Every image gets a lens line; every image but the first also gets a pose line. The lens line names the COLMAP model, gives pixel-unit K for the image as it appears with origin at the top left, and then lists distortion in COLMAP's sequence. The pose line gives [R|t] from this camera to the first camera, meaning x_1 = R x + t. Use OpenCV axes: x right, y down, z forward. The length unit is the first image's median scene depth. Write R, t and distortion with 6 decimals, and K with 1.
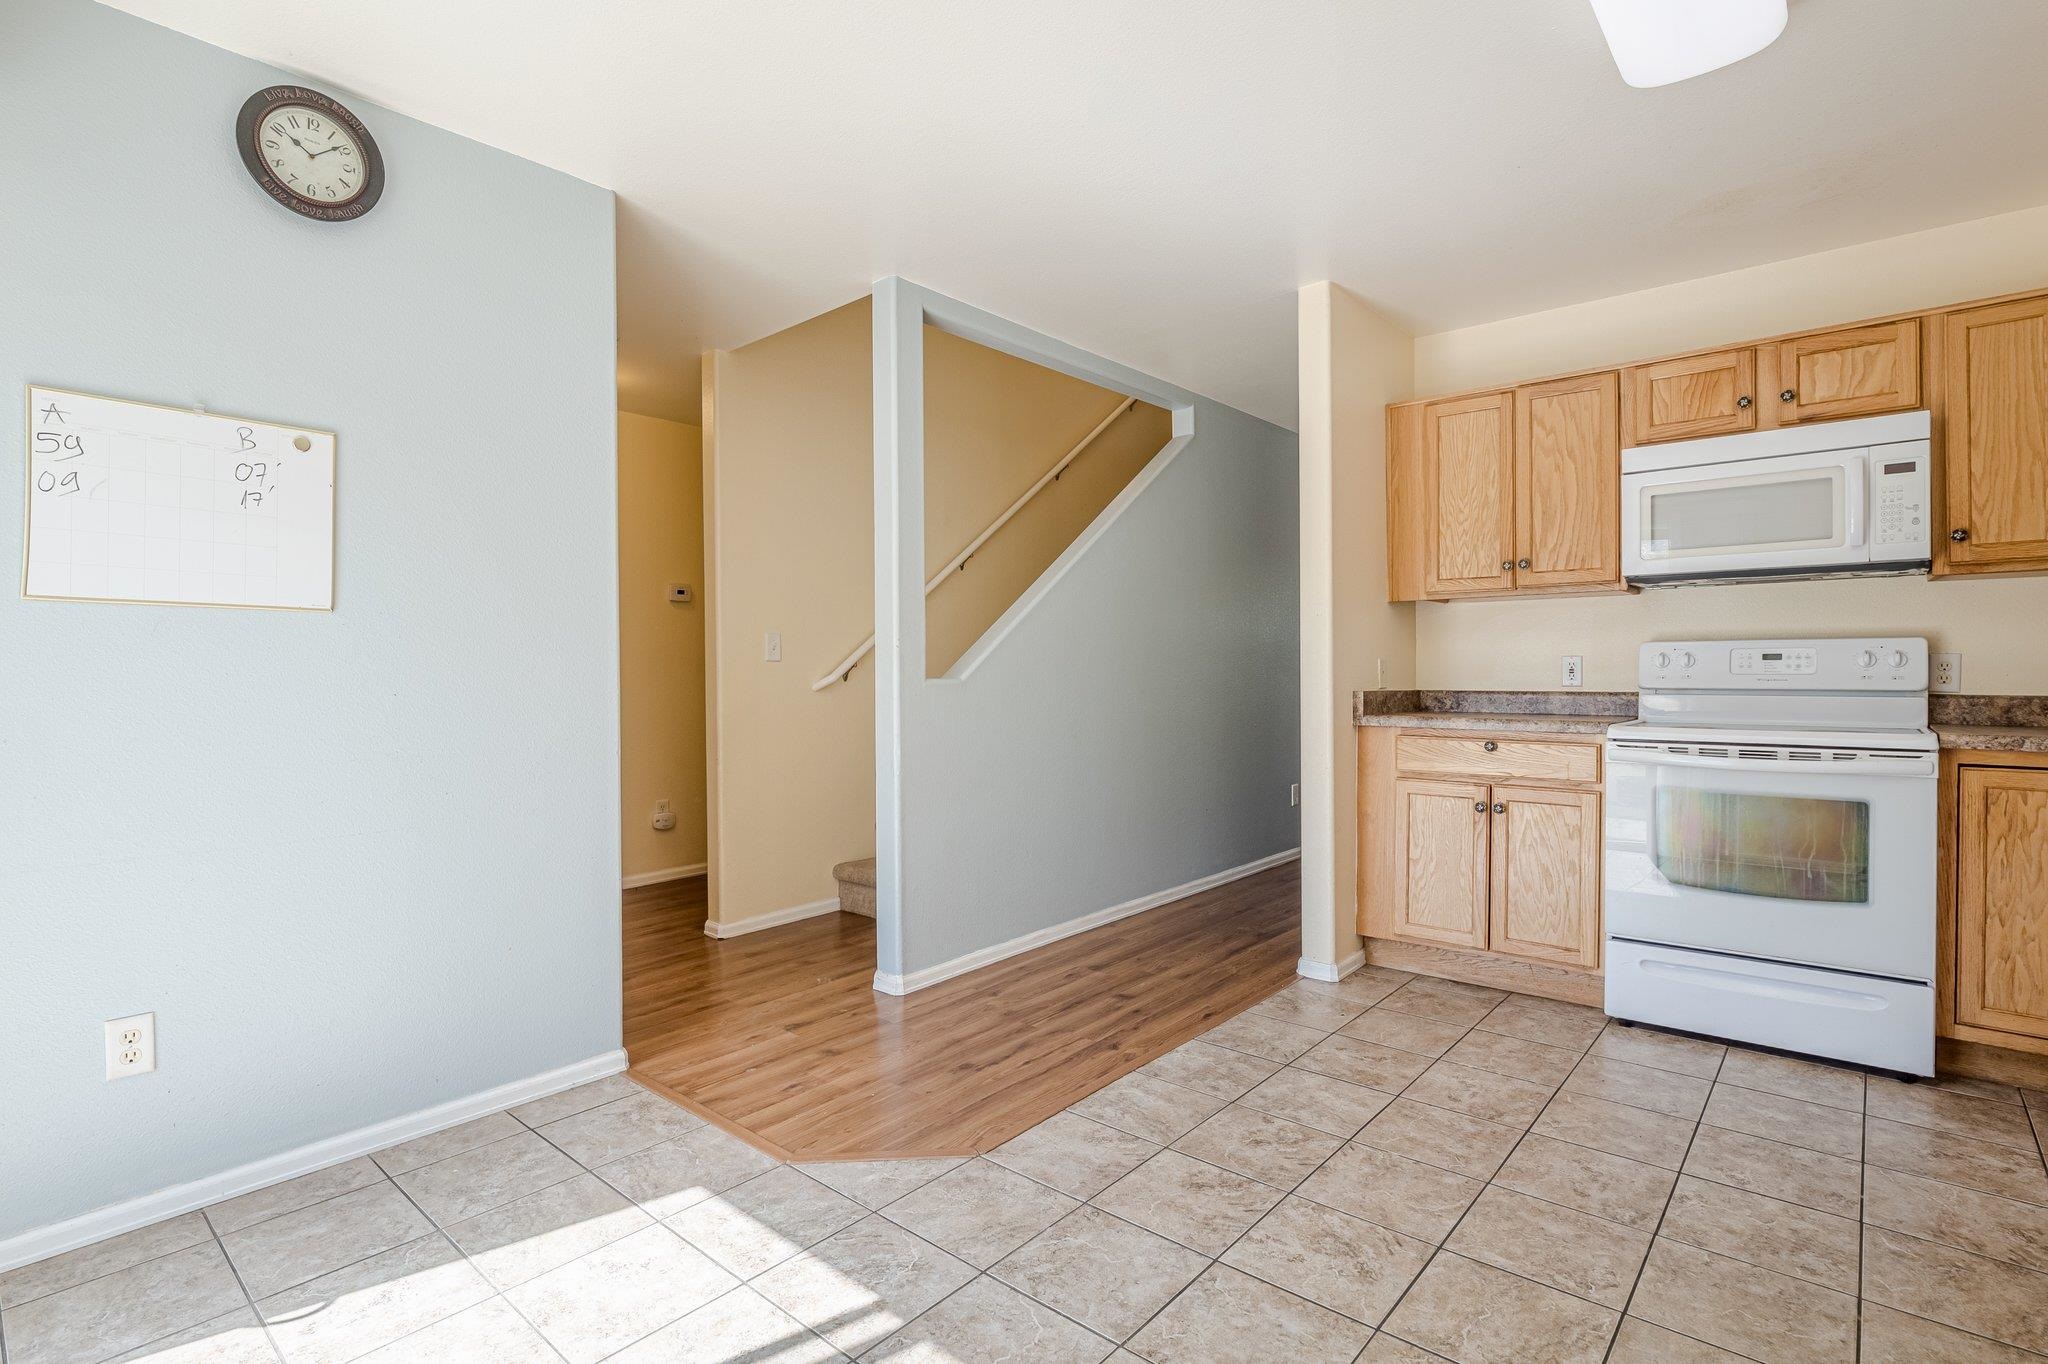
lens RADIAL K [[985.6, 0, 1022.4], [0, 985.6, 677.7], [0, 0, 1]] dist [-0.007746, -0.001577]
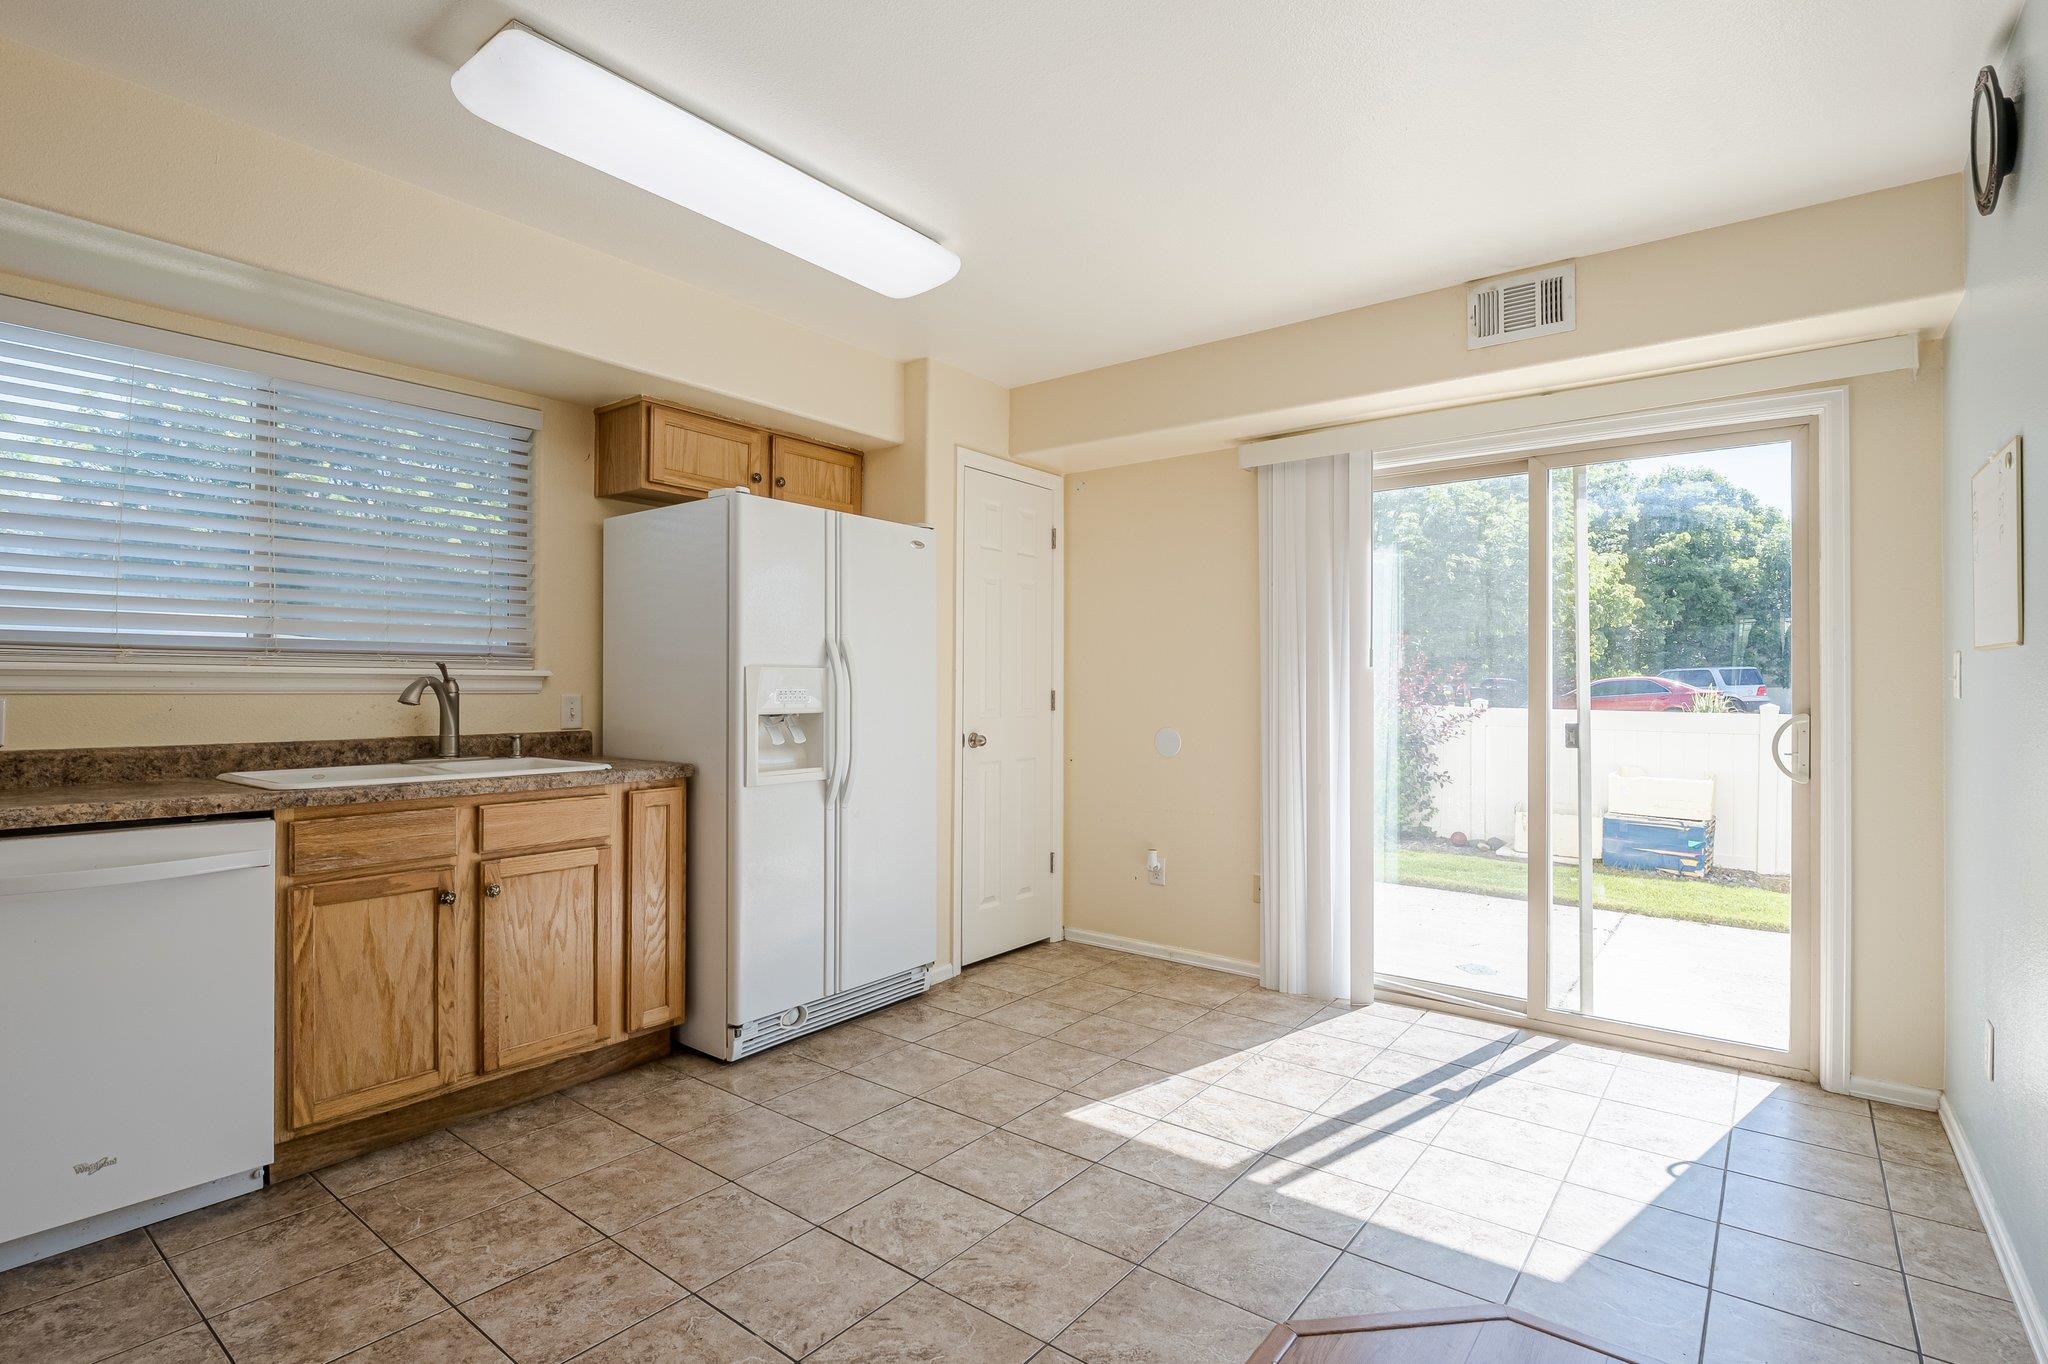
lens RADIAL K [[985.6, 0, 1022.4], [0, 985.6, 677.7], [0, 0, 1]] dist [-0.007746, -0.001577]
pose [[-0.998512, 0.003180, -0.054448, 0.236160], [0.003296, 0.999993, -0.002032, -0.044155], [0.054441, -0.002209, -0.998515, 2.023556]]
